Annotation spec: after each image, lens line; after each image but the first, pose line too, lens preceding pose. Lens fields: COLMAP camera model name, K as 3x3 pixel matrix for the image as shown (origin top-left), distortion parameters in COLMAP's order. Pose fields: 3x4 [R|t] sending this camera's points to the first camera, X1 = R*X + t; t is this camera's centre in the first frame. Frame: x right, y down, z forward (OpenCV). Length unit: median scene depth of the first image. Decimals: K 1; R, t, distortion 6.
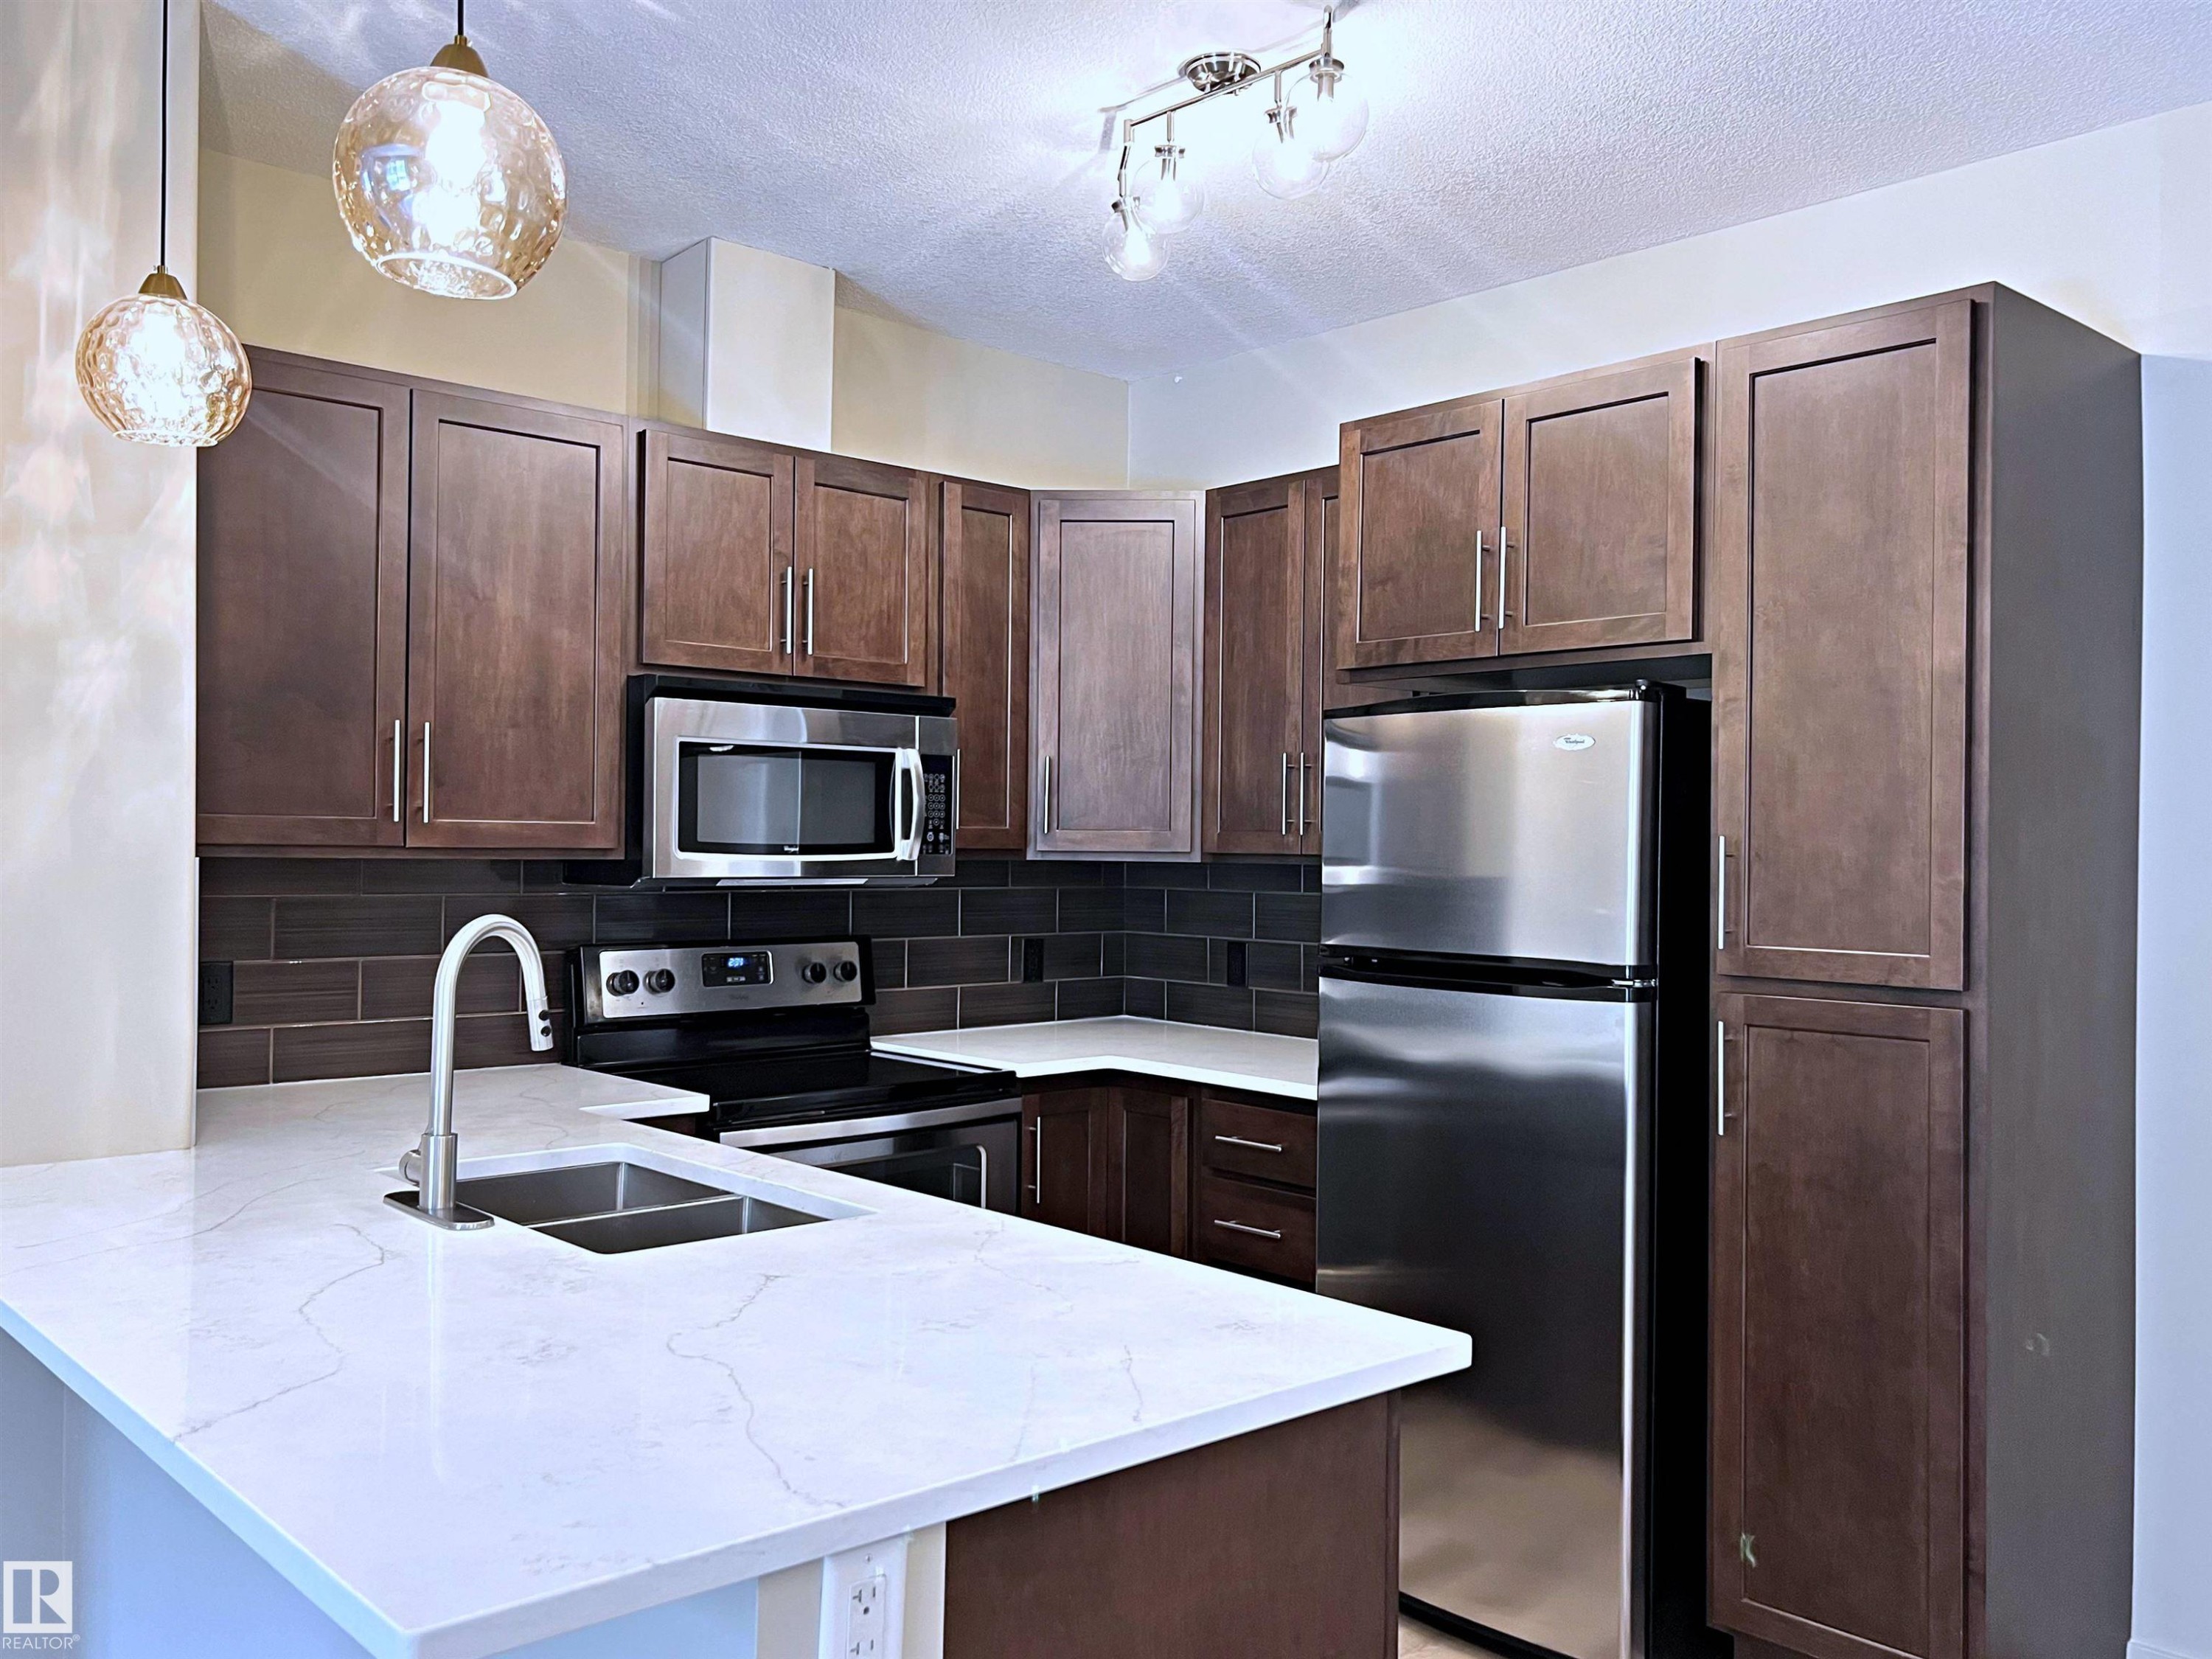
lens RADIAL K [[1805.0, 0, 1113.9], [0, 1805.0, 833.3], [0, 0, 1]] dist [0.067556, -0.084445]
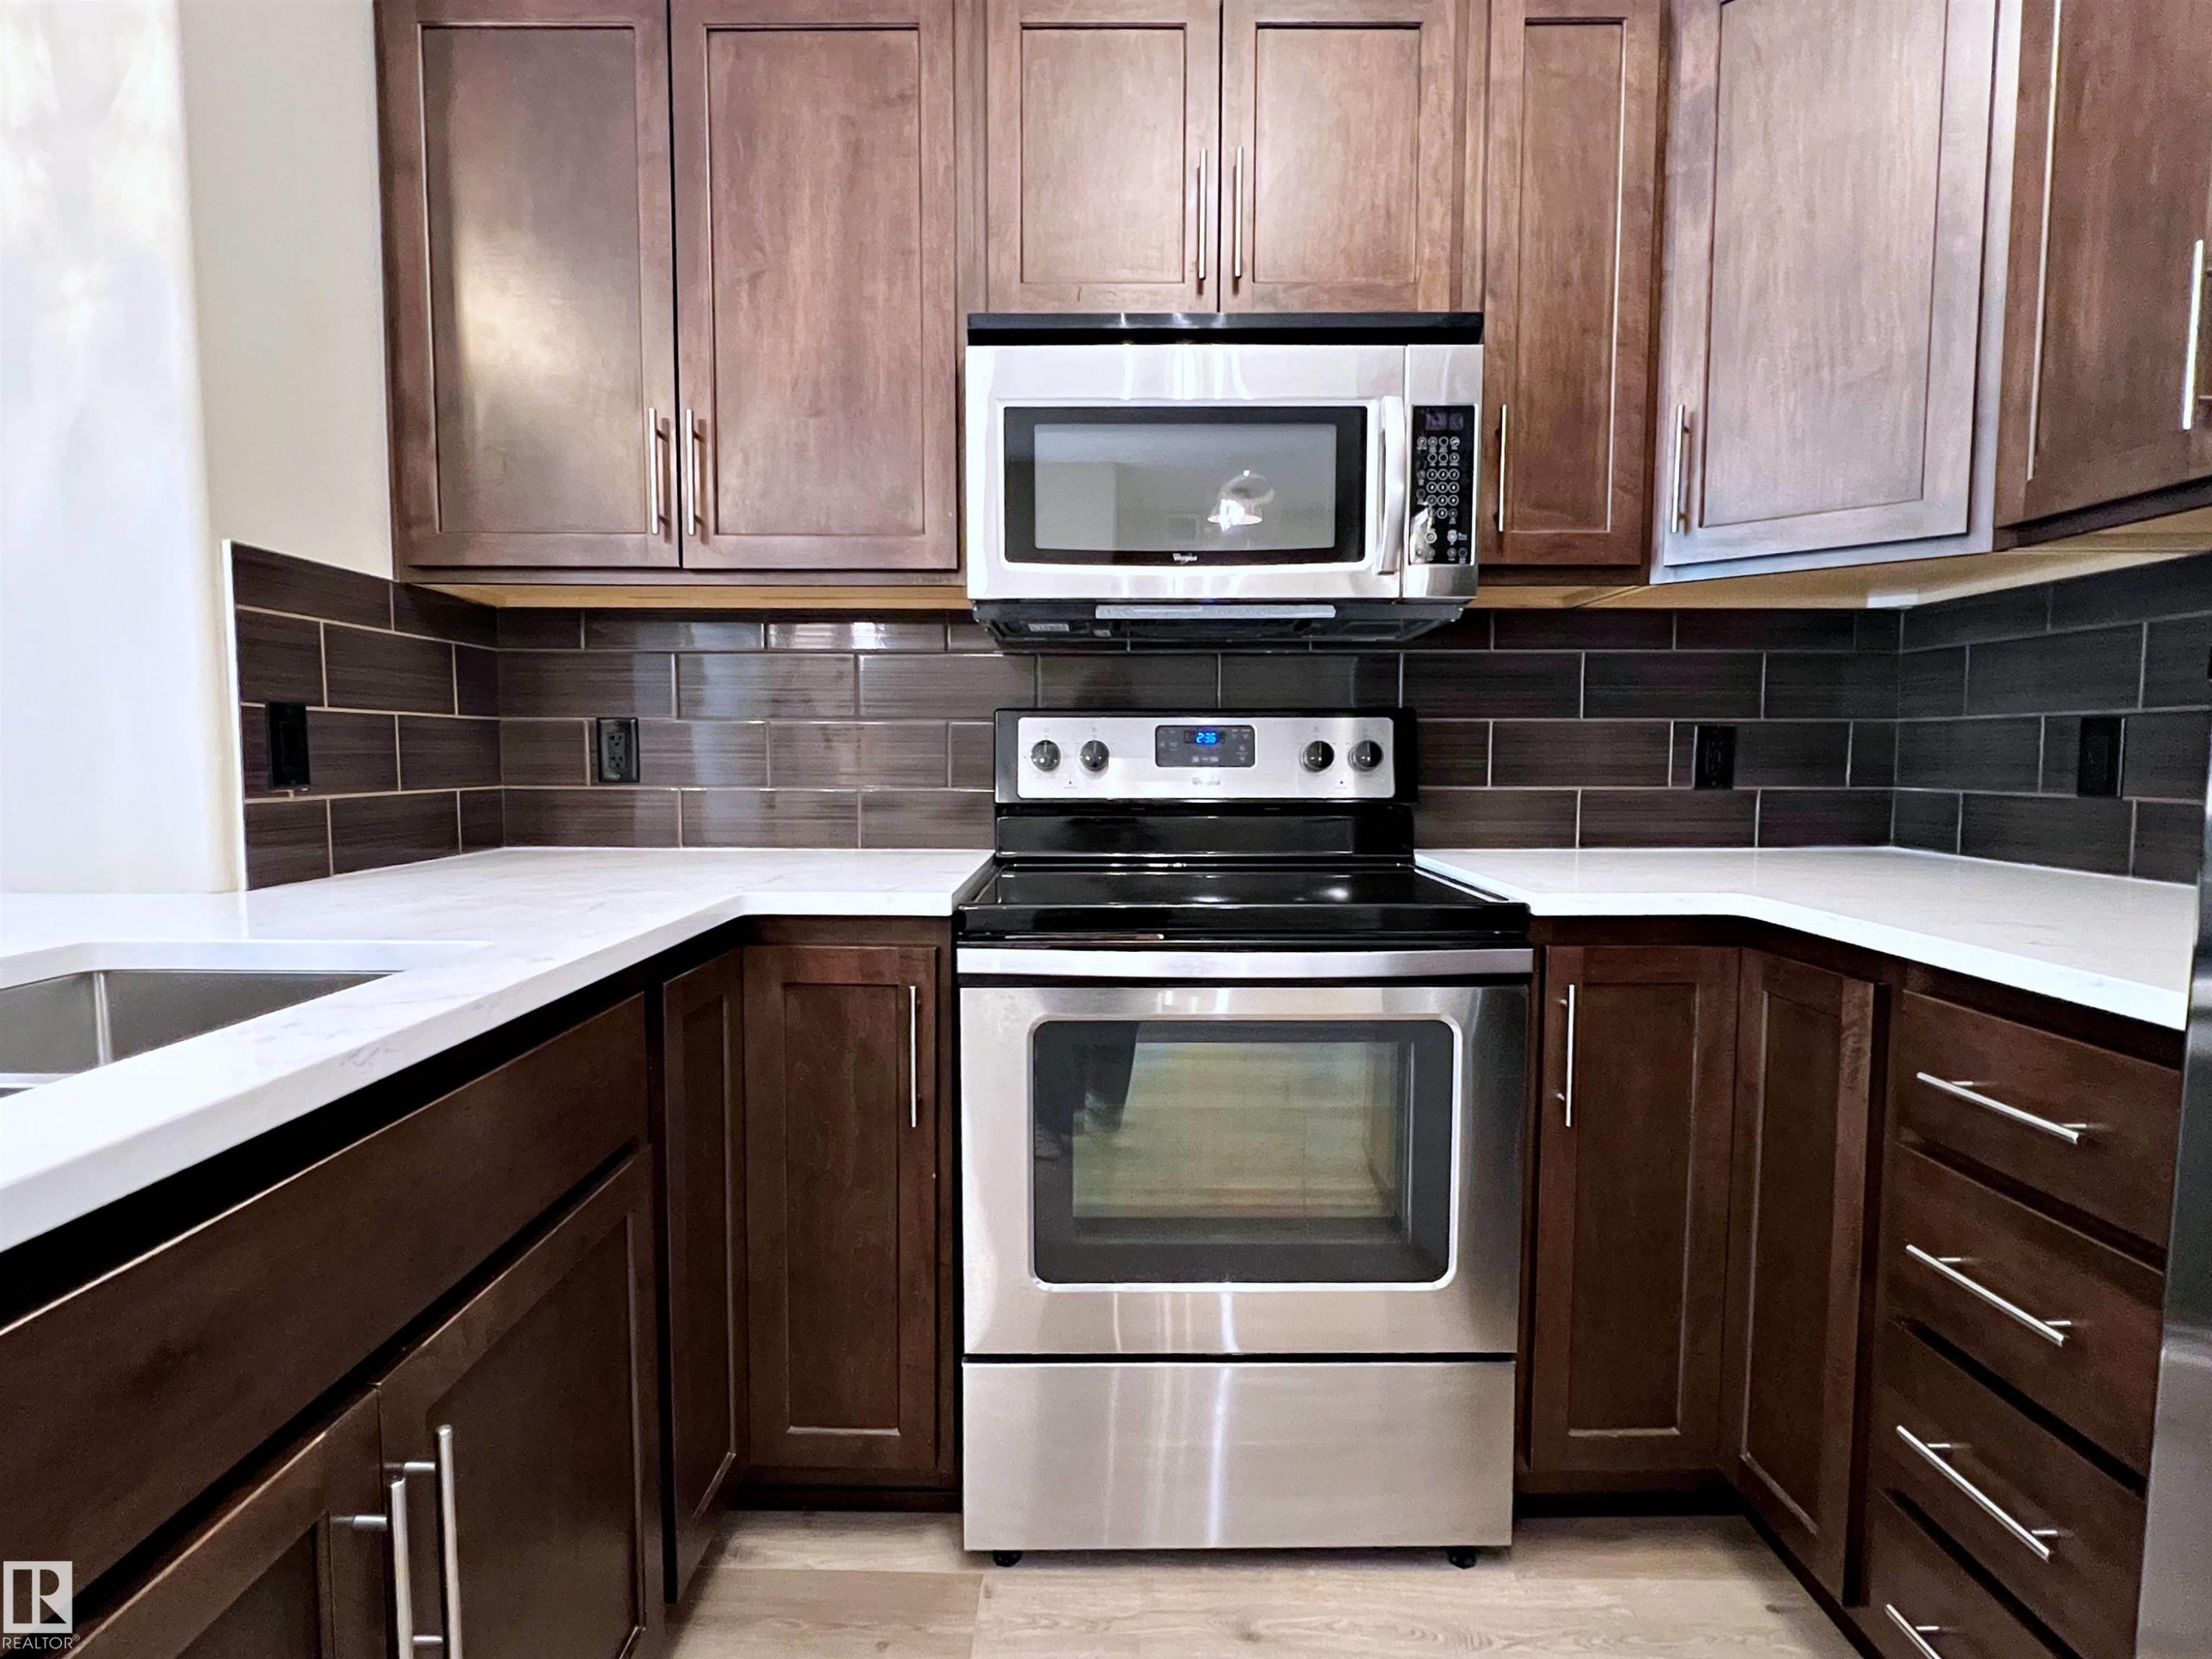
lens RADIAL K [[1141.5, 0, 1103.1], [0, 1141.5, 840.2], [0, 0, 1]] dist [-0.004273, 0.000534]
pose [[0.737380, 0.040371, -0.674271, 0.106784], [0.011779, 0.997292, 0.072593, 0.092856], [0.675376, -0.061470, 0.734907, 0.713999]]
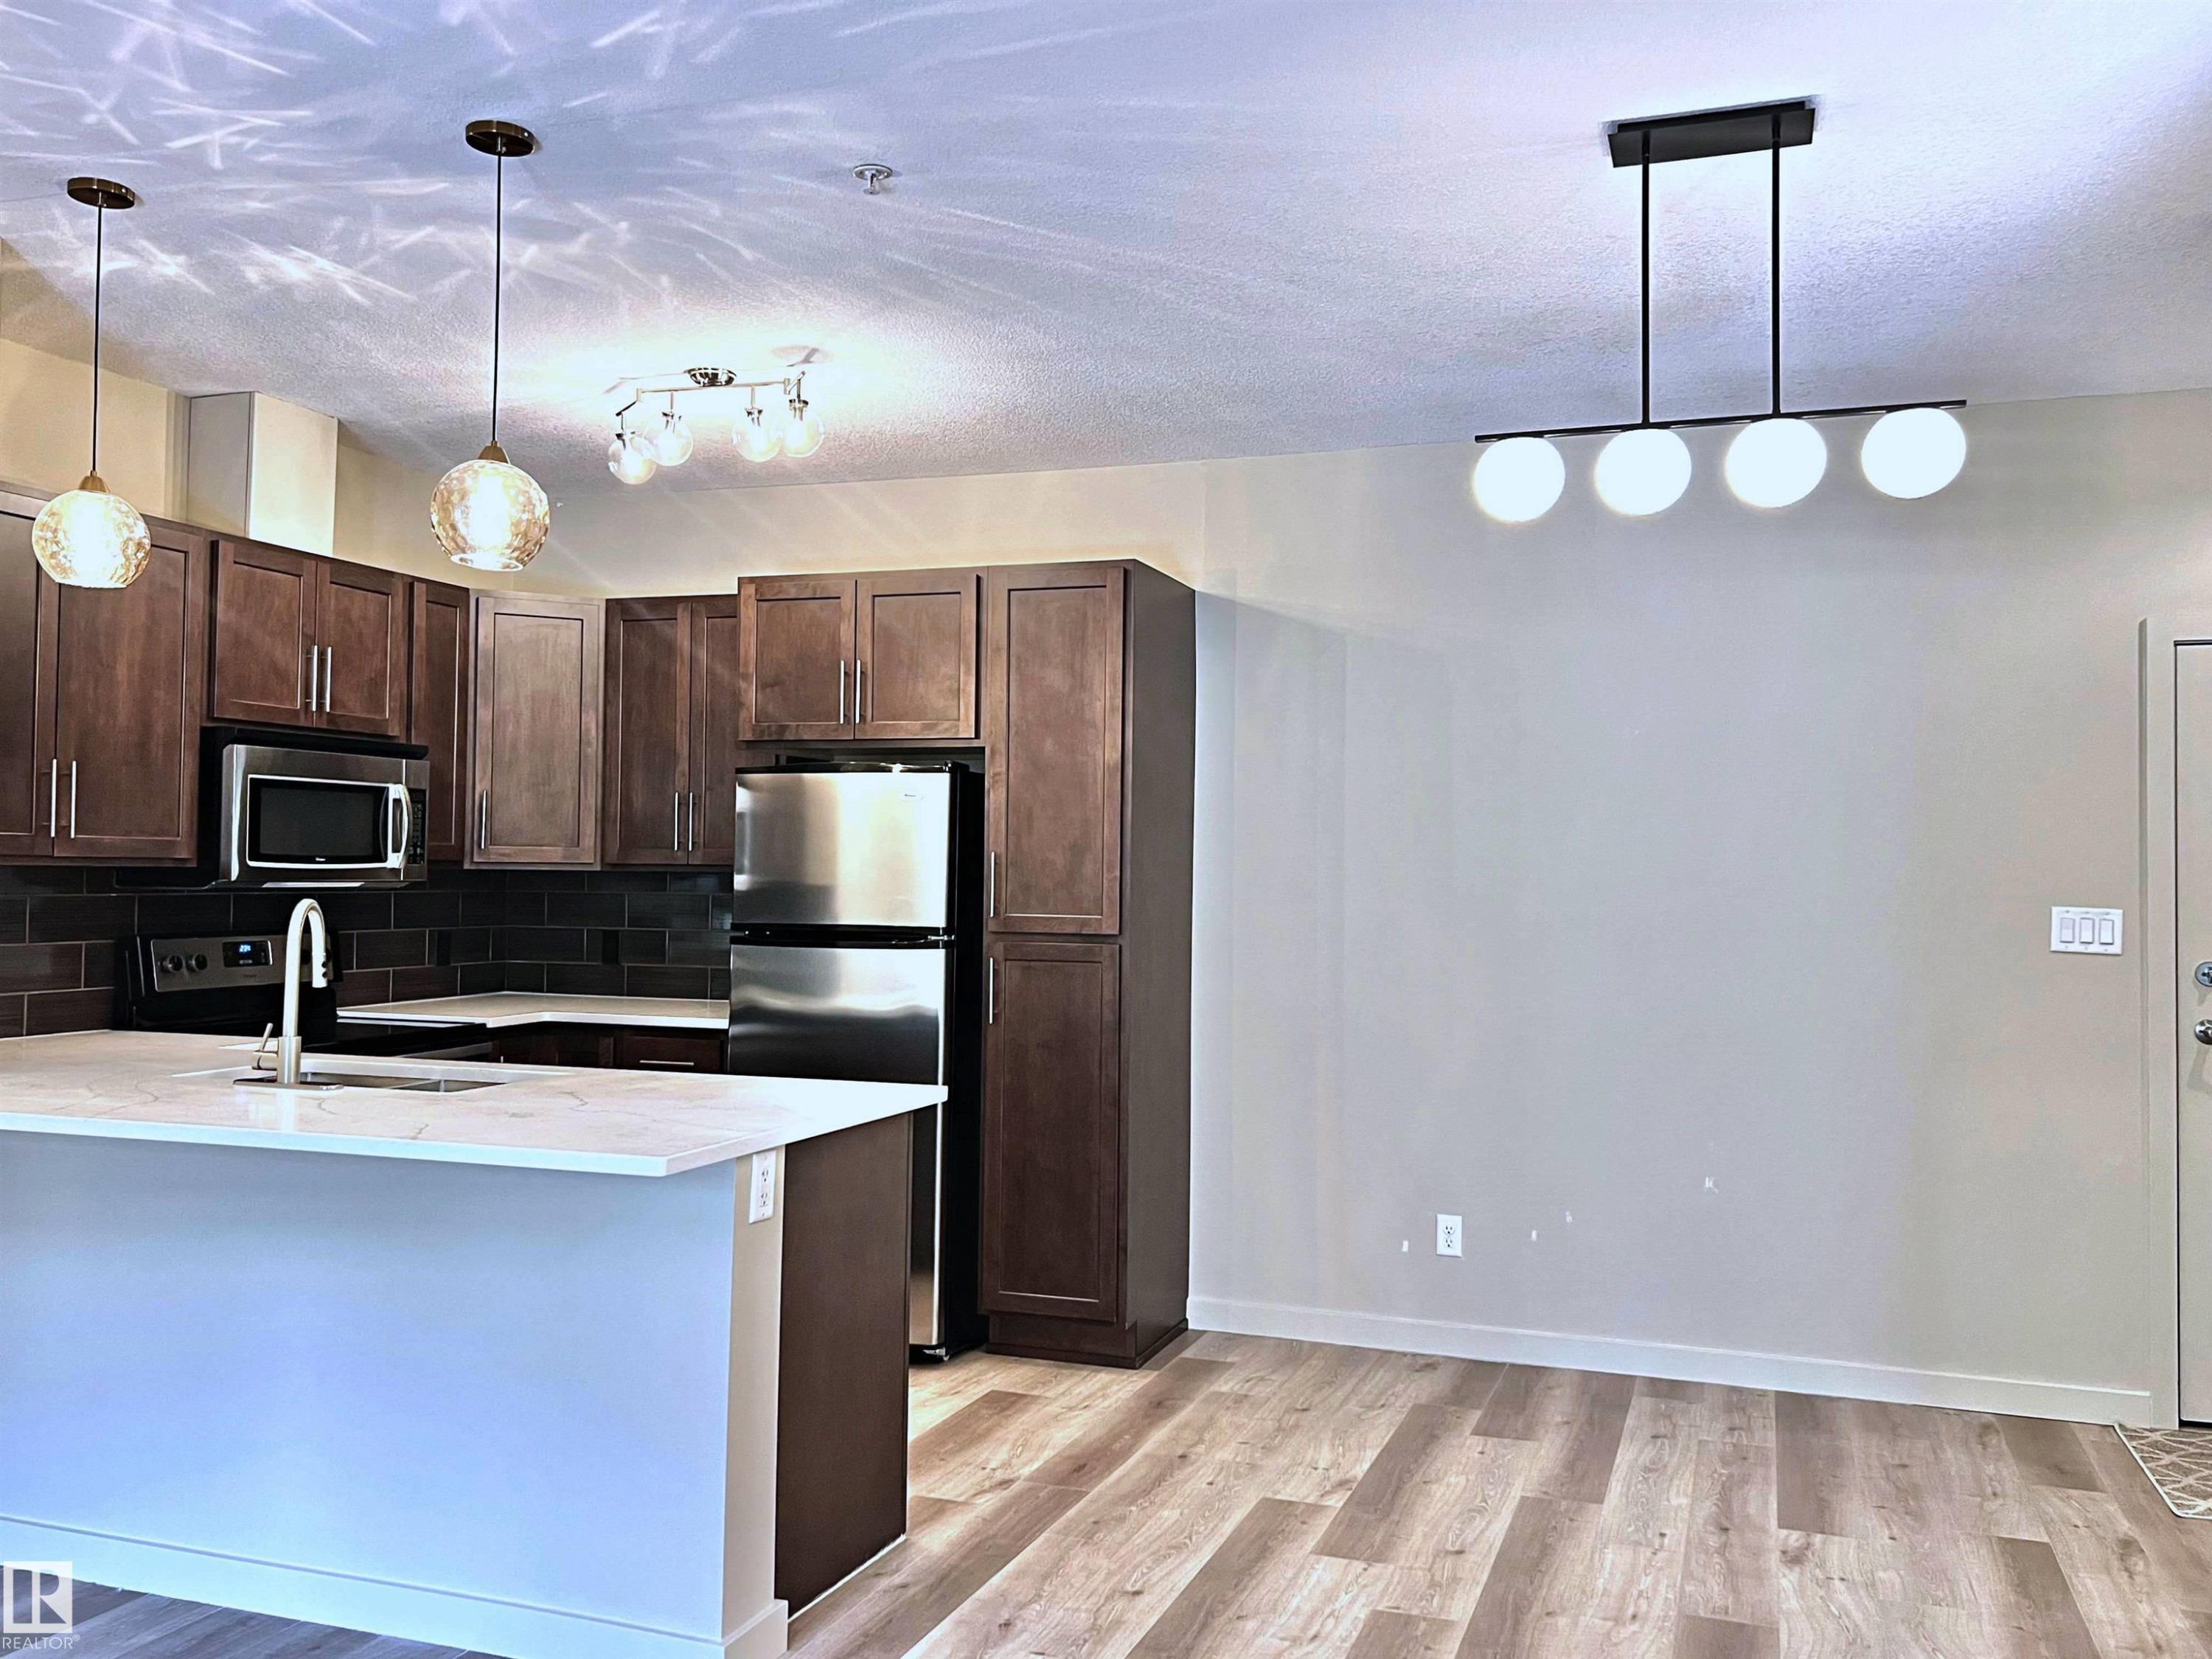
lens RADIAL K [[1805.0, 0, 1107.7], [0, 1805.0, 827.9], [0, 0, 1]] dist [0.067556, -0.084445]
pose [[0.880070, 0.011175, 0.474713, -0.334523], [-0.004754, 0.999880, -0.014725, 0.002946], [-0.474821, 0.010702, 0.880017, -0.492775]]
